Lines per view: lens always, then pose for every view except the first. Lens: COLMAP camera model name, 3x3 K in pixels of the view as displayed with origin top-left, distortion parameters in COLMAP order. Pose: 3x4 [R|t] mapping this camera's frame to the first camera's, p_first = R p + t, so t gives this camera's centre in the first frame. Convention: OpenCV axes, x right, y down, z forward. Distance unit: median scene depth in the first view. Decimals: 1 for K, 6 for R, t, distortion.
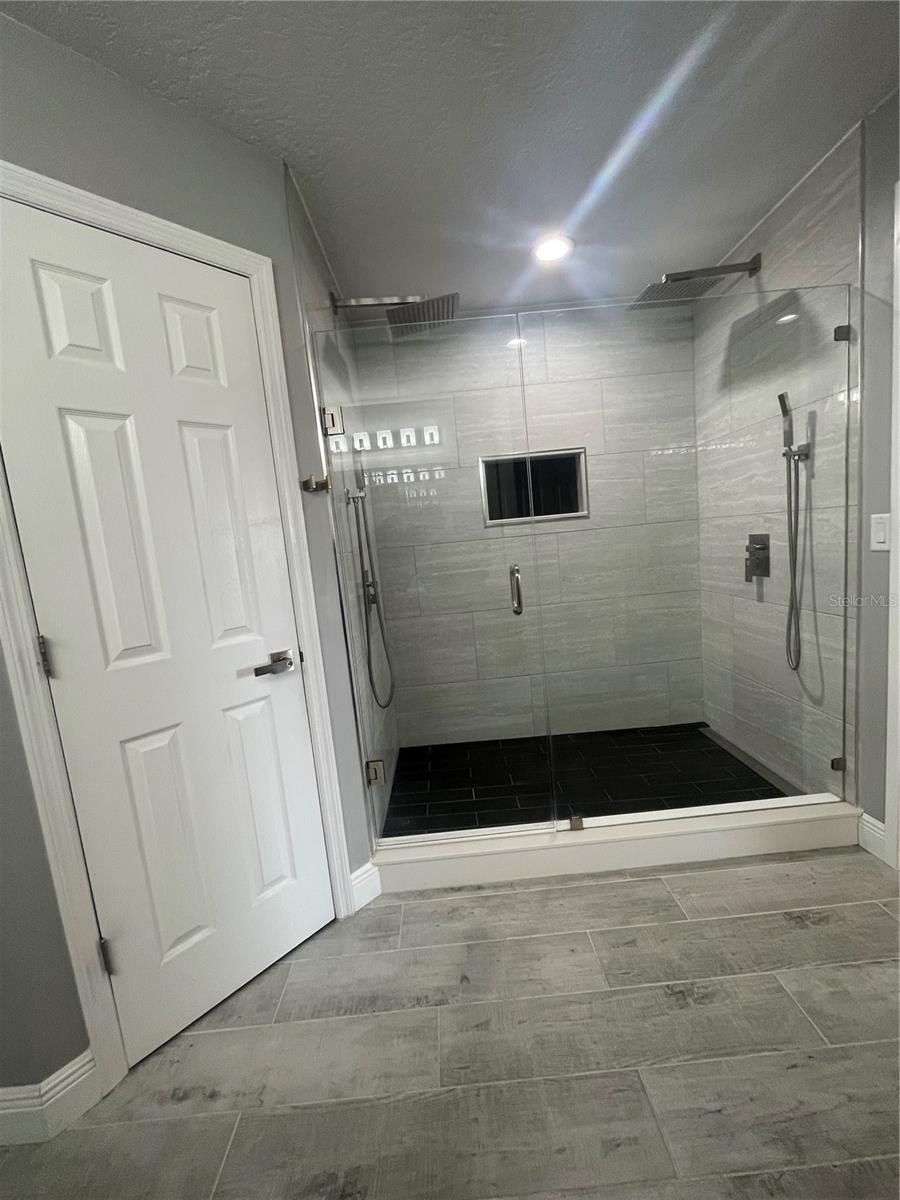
lens RADIAL K [[483.2, 0, 452.9], [0, 483.2, 599.7], [0, 0, 1]] dist [-0.001533, -0.000276]
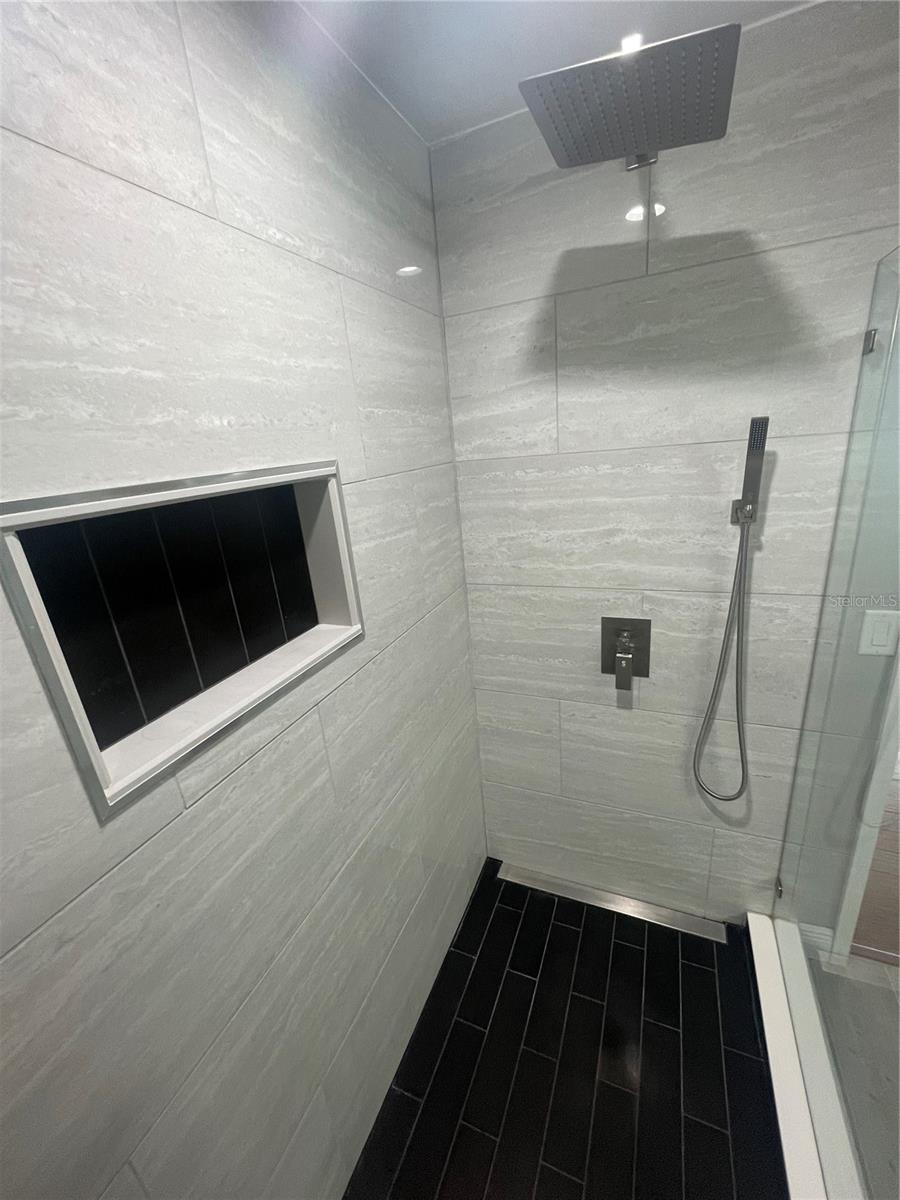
lens RADIAL K [[489.7, 0, 450.7], [0, 489.7, 604.4], [0, 0, 1]] dist [0.000479, -0.000066]
pose [[0.416639, -0.239502, 0.876956, -0.050478], [0.161890, 0.968799, 0.187671, -0.309741], [-0.894541, 0.063779, 0.442412, 0.889185]]
